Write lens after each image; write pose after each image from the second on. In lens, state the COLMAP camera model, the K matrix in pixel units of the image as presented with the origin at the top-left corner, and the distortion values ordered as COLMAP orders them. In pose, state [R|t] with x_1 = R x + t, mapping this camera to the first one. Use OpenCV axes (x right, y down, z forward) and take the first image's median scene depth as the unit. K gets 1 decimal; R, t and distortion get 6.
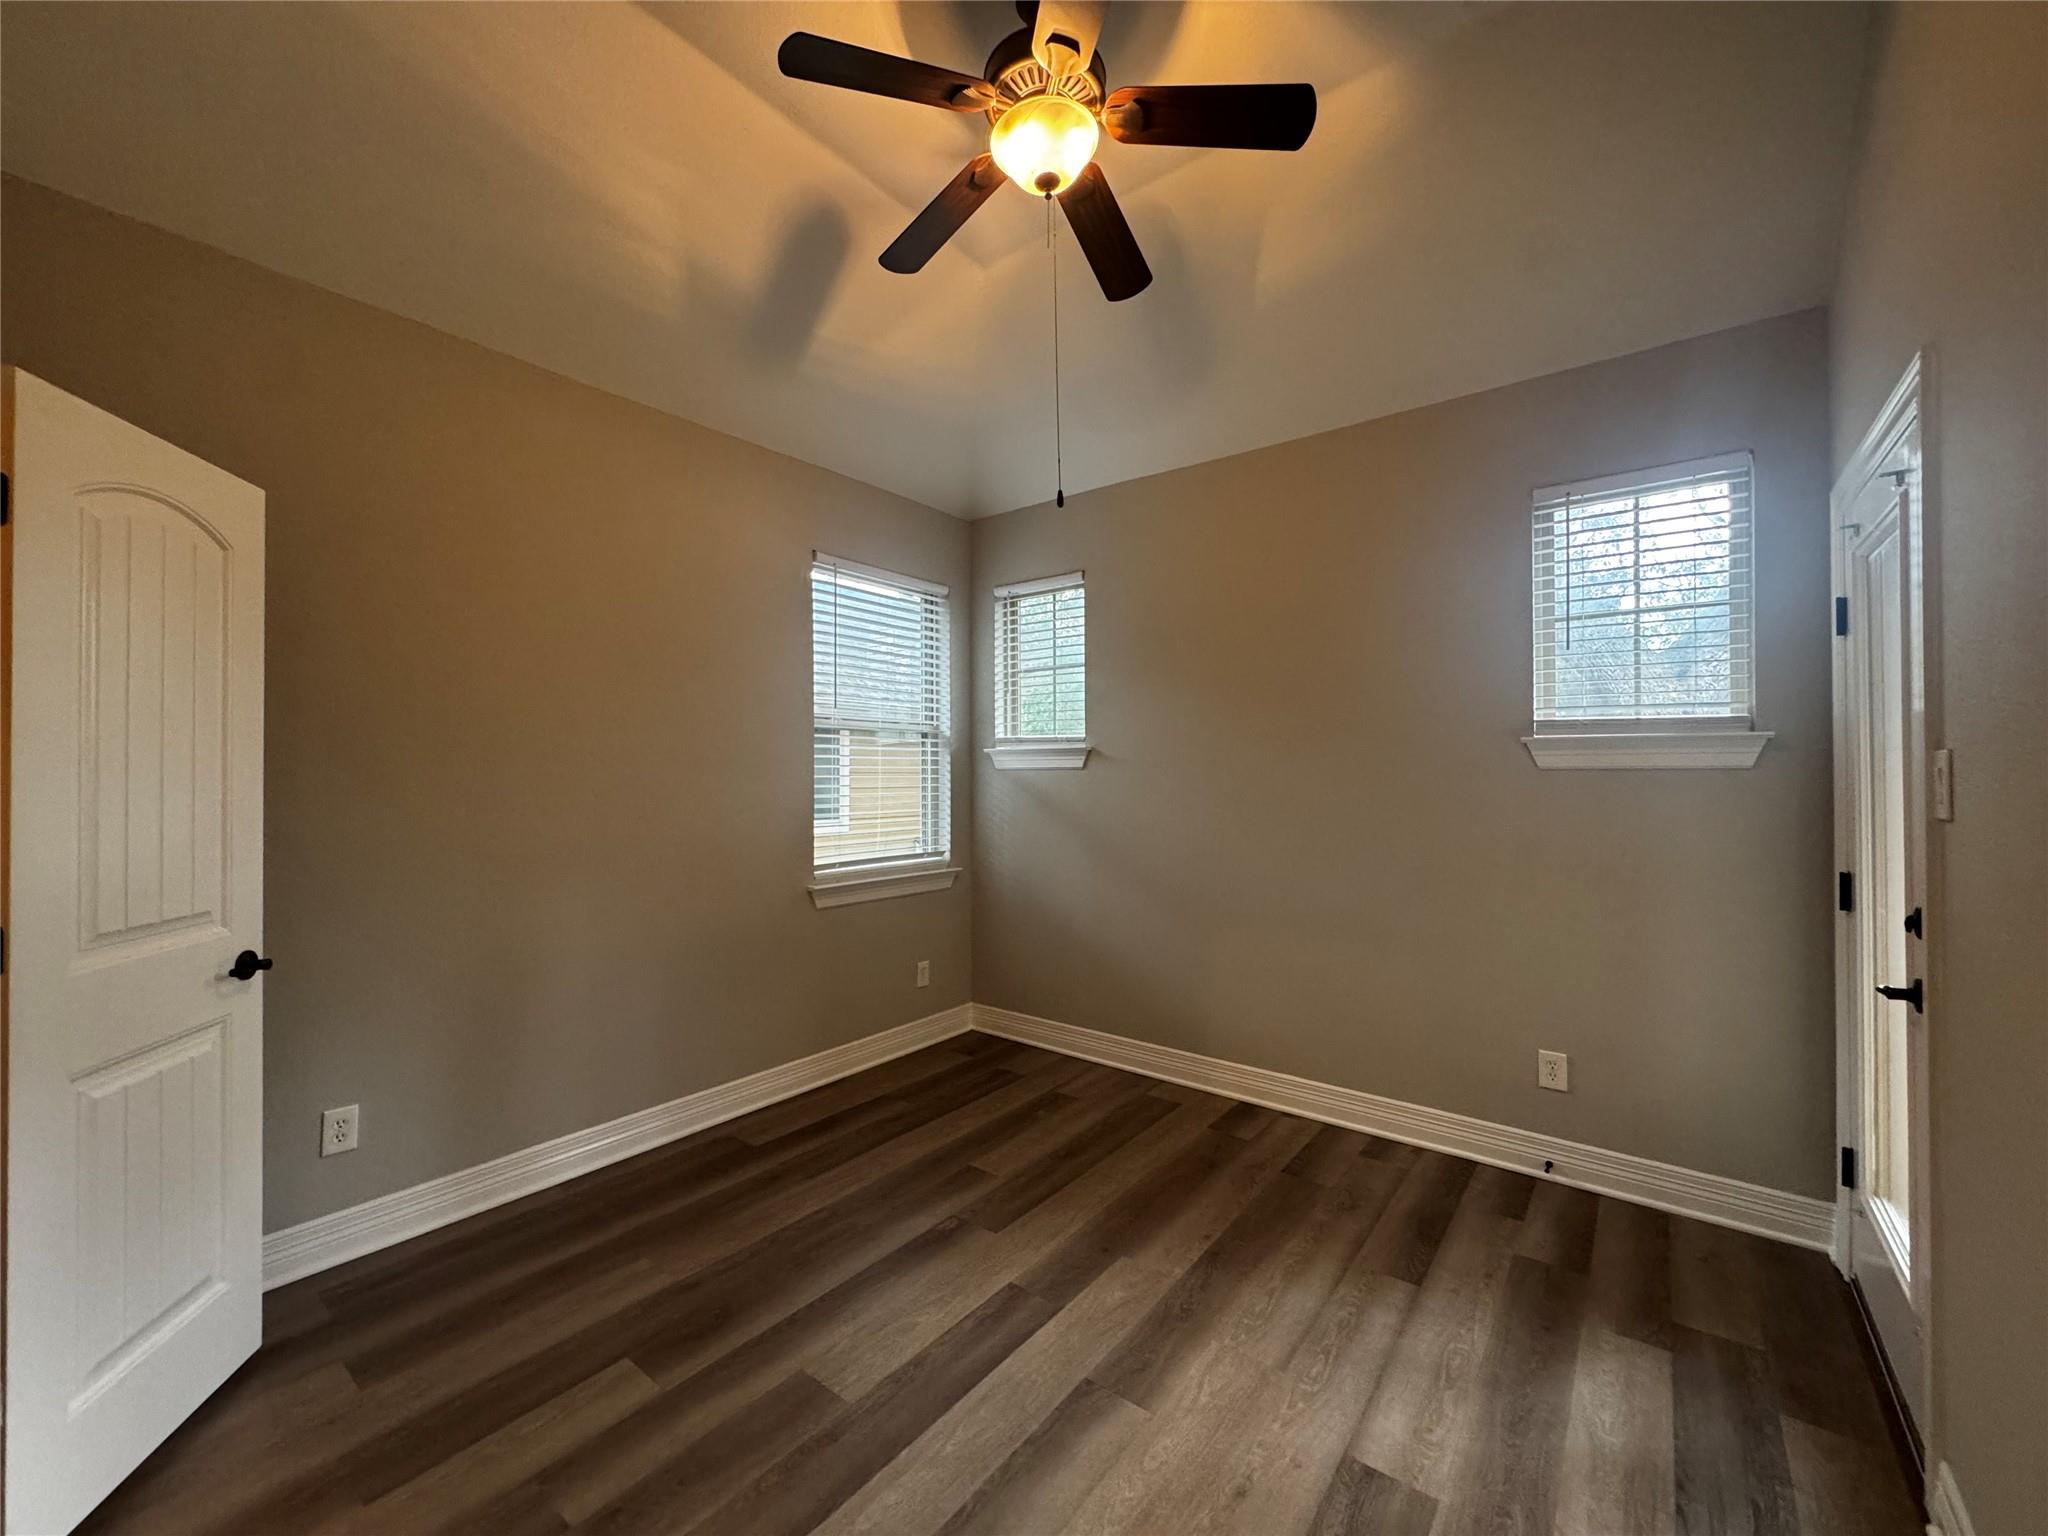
lens RADIAL K [[814.6, 0, 1024.0], [0, 814.6, 768.0], [0, 0, 1]] dist [0.000753, 0.000021]
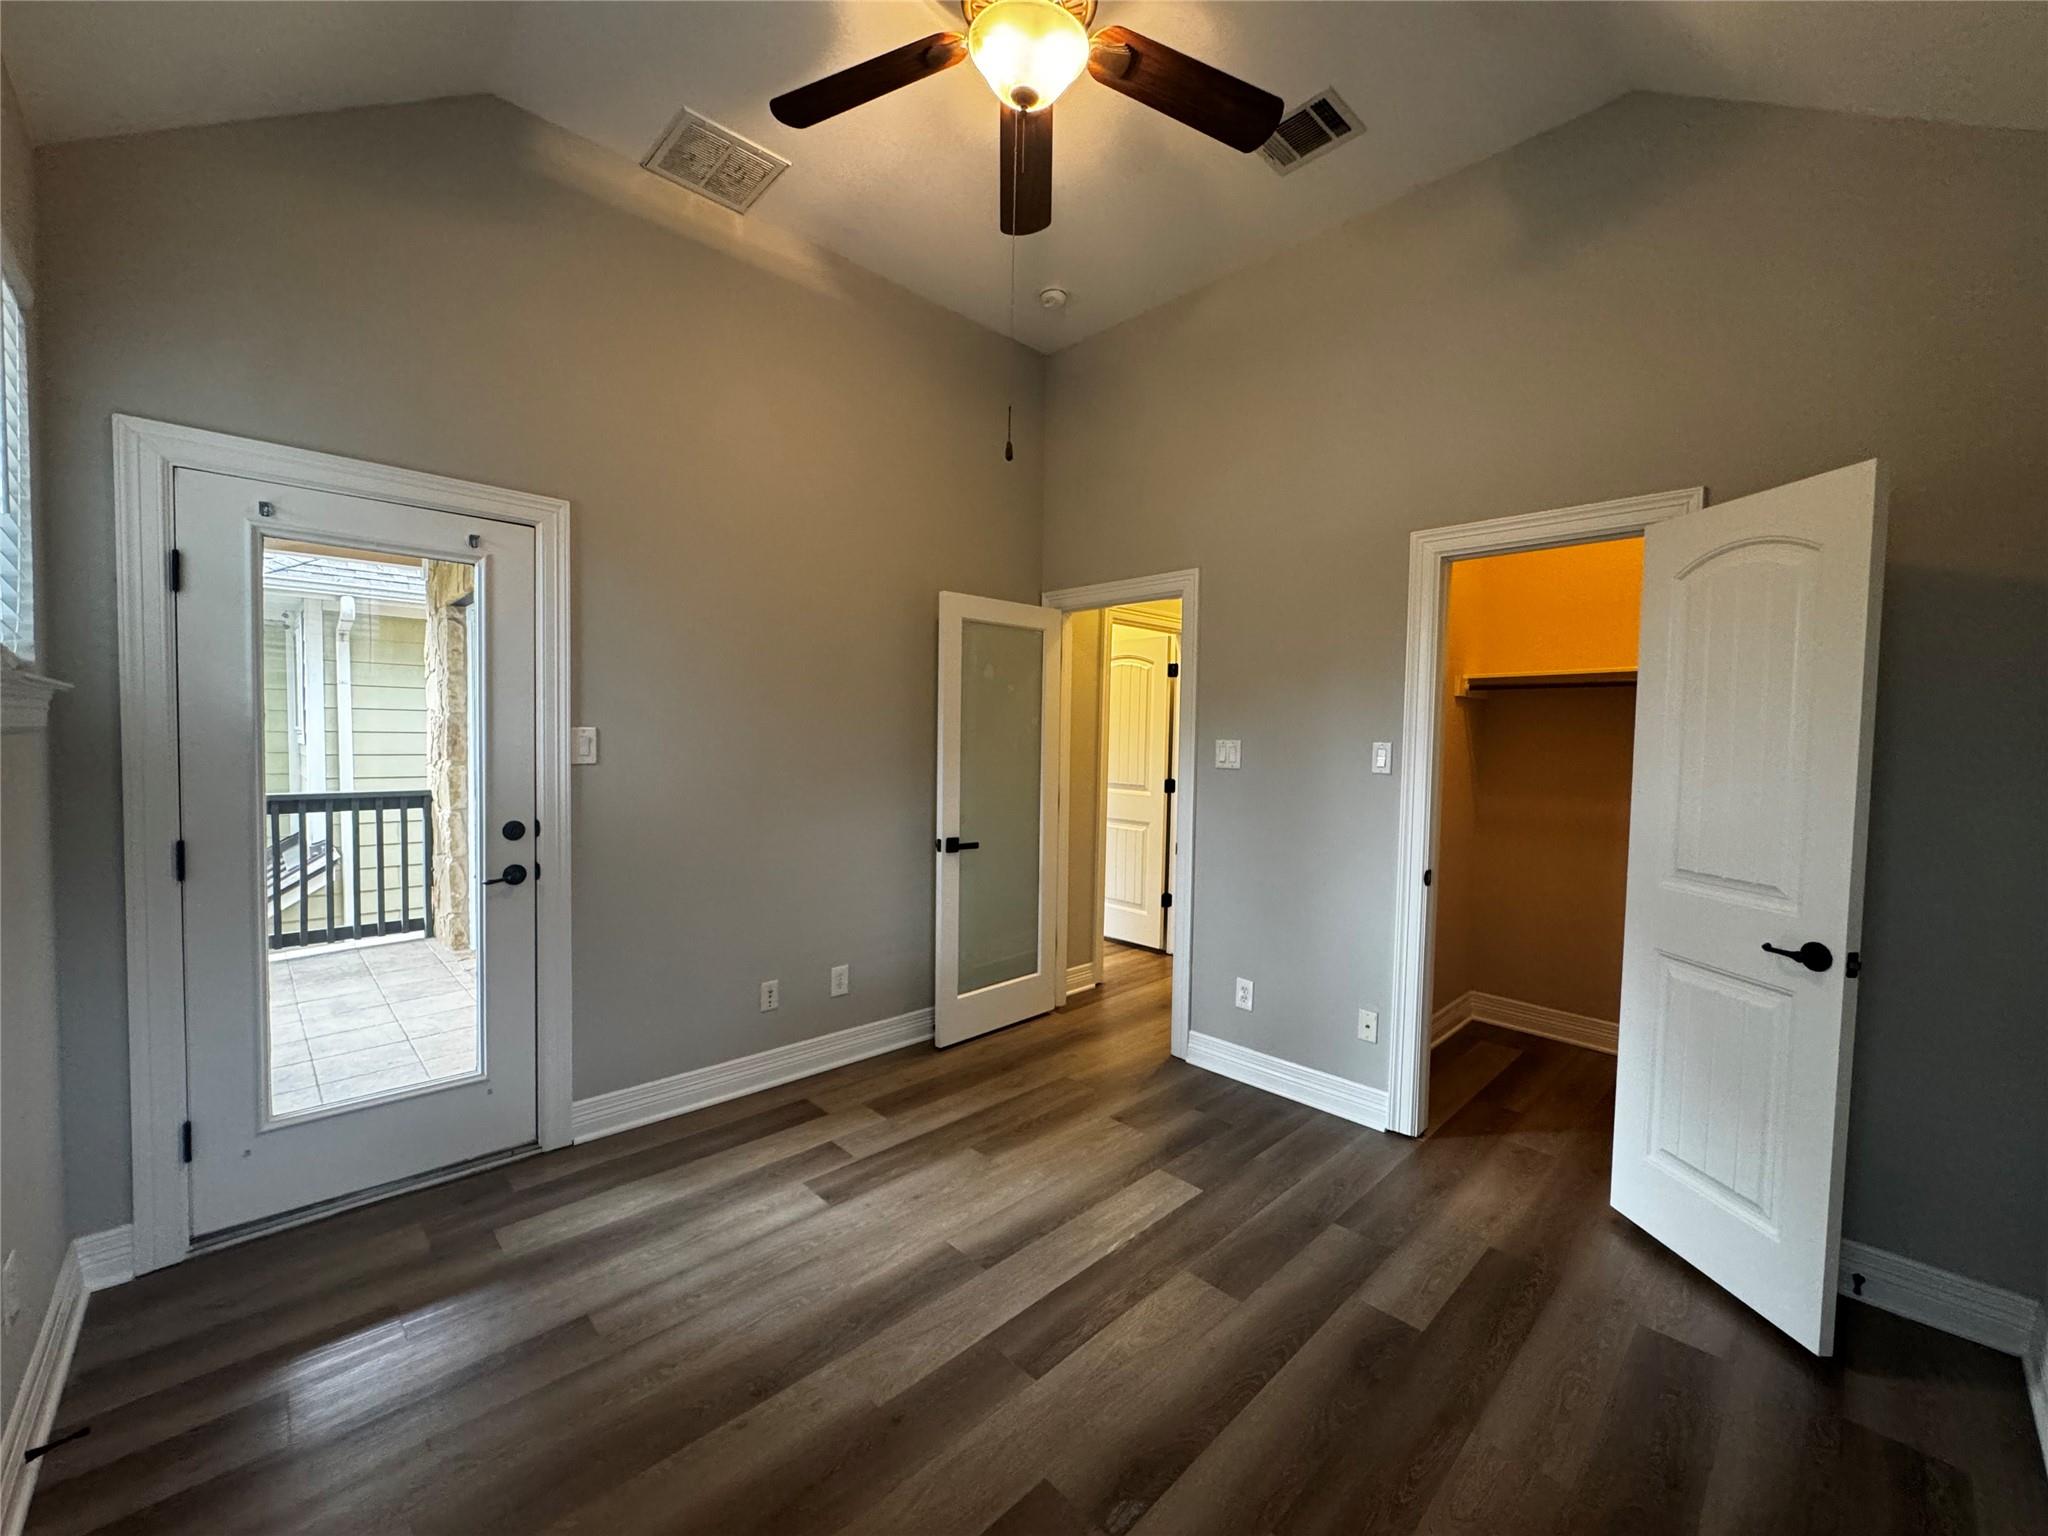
lens RADIAL K [[814.6, 0, 1024.0], [0, 814.6, 768.0], [0, 0, 1]] dist [0.000753, 0.000021]
pose [[-0.990071, -0.020387, 0.139082, -0.124694], [-0.016036, 0.999349, 0.032332, -0.006403], [-0.139650, 0.029781, -0.989753, 2.124461]]
